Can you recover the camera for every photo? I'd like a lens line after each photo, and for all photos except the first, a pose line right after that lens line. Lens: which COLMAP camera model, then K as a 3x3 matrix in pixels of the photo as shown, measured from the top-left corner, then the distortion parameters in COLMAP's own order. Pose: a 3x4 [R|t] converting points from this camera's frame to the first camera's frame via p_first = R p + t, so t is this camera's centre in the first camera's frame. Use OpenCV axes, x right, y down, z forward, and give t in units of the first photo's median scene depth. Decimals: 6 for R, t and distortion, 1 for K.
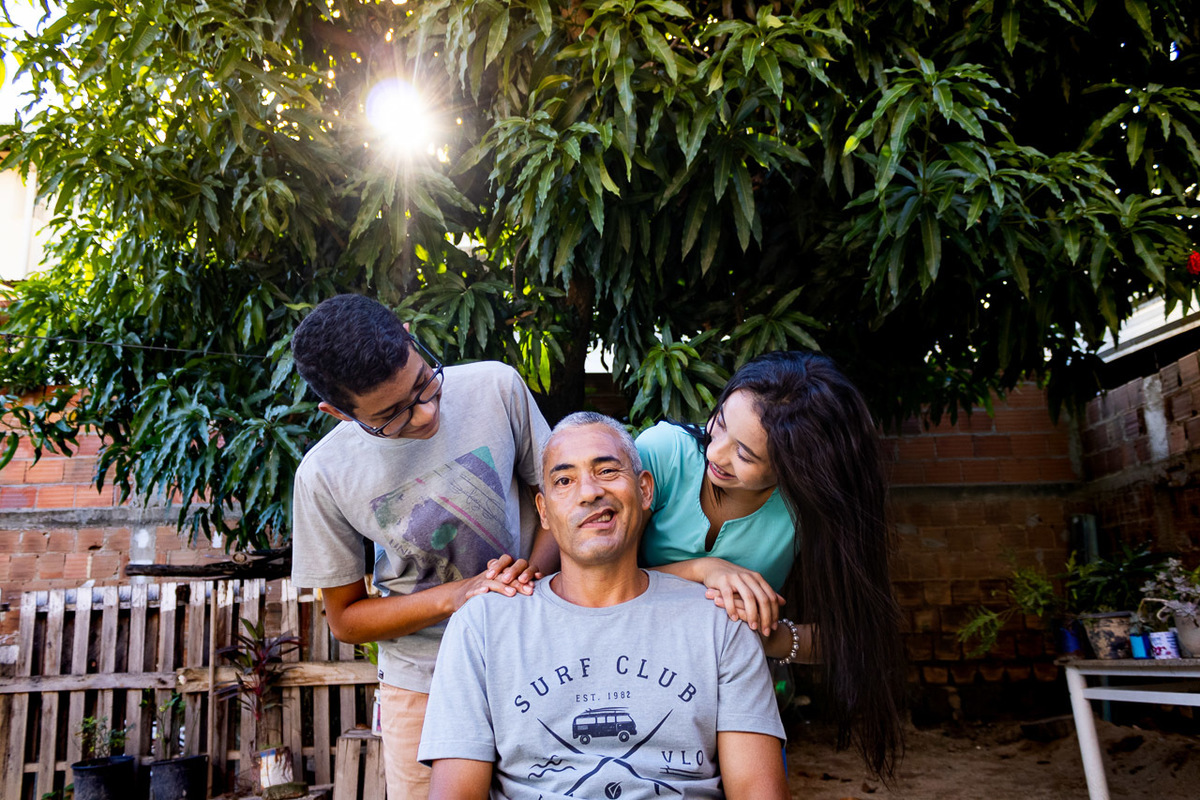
lens RADIAL K [[963.7, 0, 594.0], [0, 963.7, 403.0], [0, 0, 1]] dist [0.012778, -0.002569]
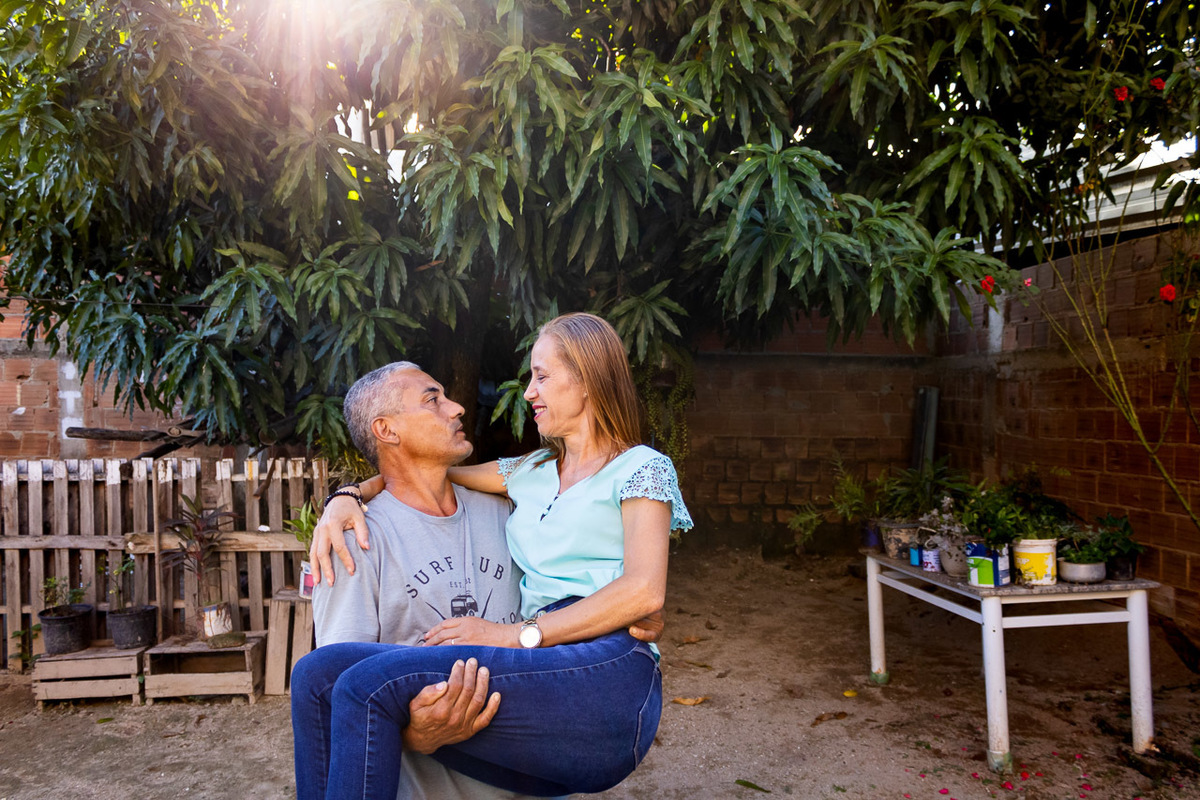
lens RADIAL K [[953.0, 0, 589.4], [0, 953.0, 401.1], [0, 0, 1]] dist [0.033884, -0.028423]
pose [[0.995451, 0.039833, 0.086546, 0.016410], [-0.059023, 0.970921, 0.232012, -0.180911], [-0.074788, -0.236065, 0.968855, -0.118233]]
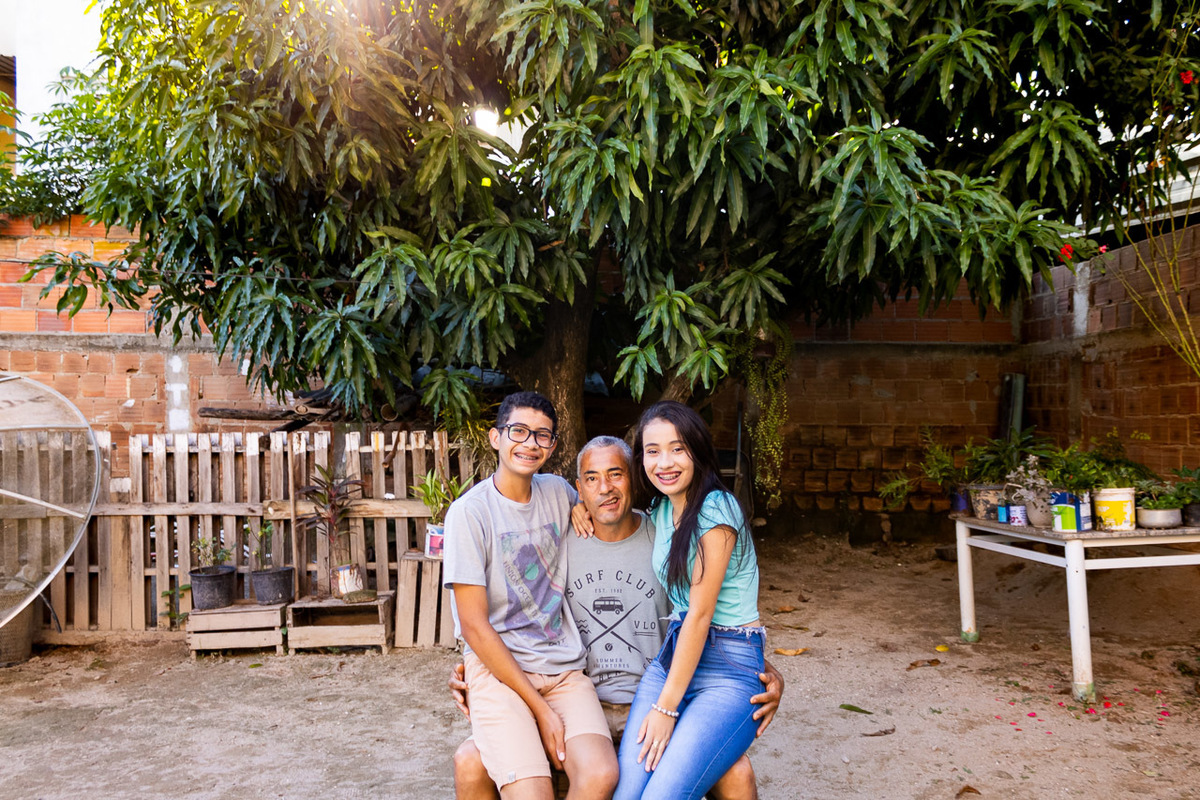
lens RADIAL K [[1015.9, 0, 615.2], [0, 1015.9, 407.9], [0, 0, 1]] dist [0.035802, -0.041404]
pose [[0.998026, 0.033045, 0.053413, -0.051352], [-0.044158, 0.973921, 0.222547, -0.159068], [-0.044666, -0.224467, 0.973458, -0.283760]]
